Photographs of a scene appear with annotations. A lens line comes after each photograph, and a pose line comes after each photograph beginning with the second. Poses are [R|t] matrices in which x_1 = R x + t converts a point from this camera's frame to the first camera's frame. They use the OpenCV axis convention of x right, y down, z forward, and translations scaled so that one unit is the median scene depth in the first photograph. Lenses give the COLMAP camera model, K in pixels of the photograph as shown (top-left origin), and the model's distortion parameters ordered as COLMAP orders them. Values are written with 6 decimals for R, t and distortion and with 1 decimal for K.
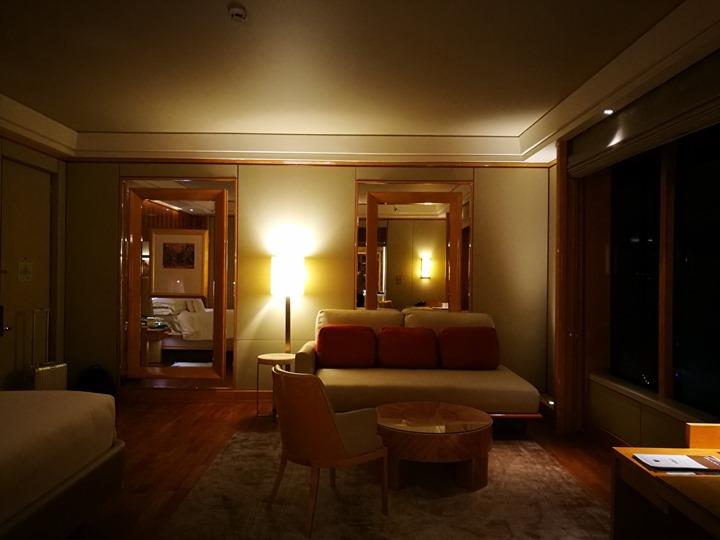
lens RADIAL K [[586.0, 0, 360.0], [0, 586.0, 270.0], [0, 0, 1]] dist [0.002433, 0.007335]
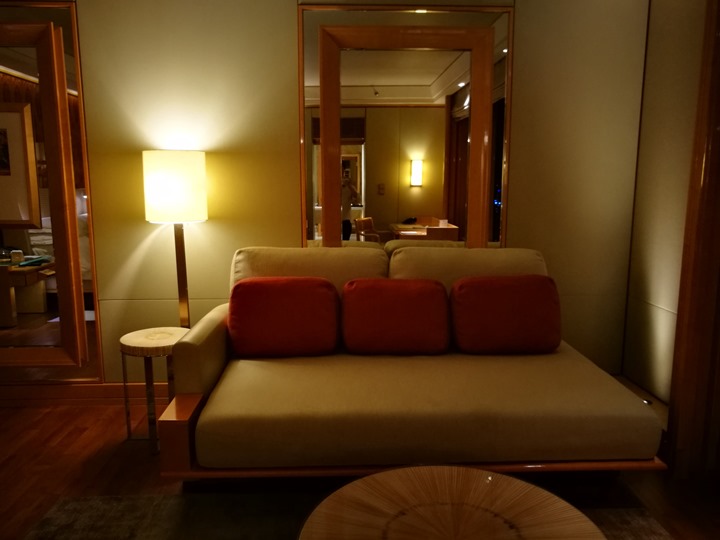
lens RADIAL K [[586.0, 0, 360.0], [0, 586.0, 270.0], [0, 0, 1]] dist [0.002433, 0.007335]
pose [[0.999528, -0.016221, 0.026097, 0.031673], [0.011982, 0.987827, 0.155091, 0.003686], [-0.028295, -0.154705, 0.987555, 0.434577]]
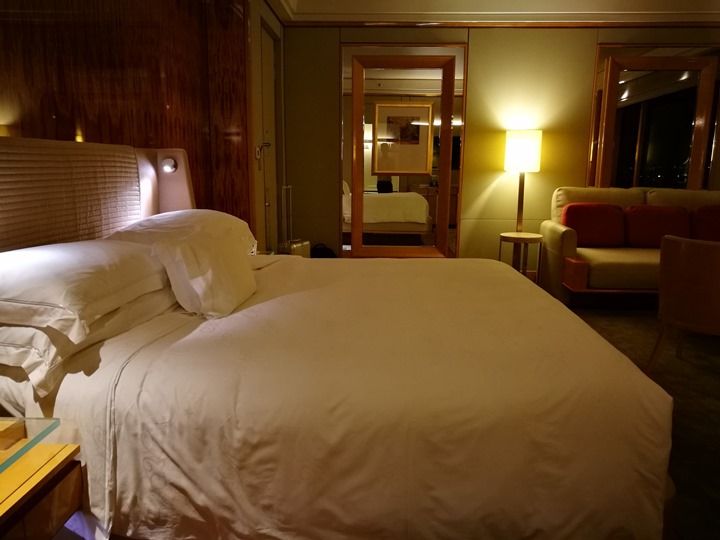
lens RADIAL K [[586.0, 0, 360.0], [0, 586.0, 270.0], [0, 0, 1]] dist [0.002433, 0.007335]
pose [[0.998883, 0.006637, -0.046794, -0.332040], [0.001554, 0.984943, 0.172875, 0.033741], [0.047237, -0.172754, 0.983832, 0.027554]]
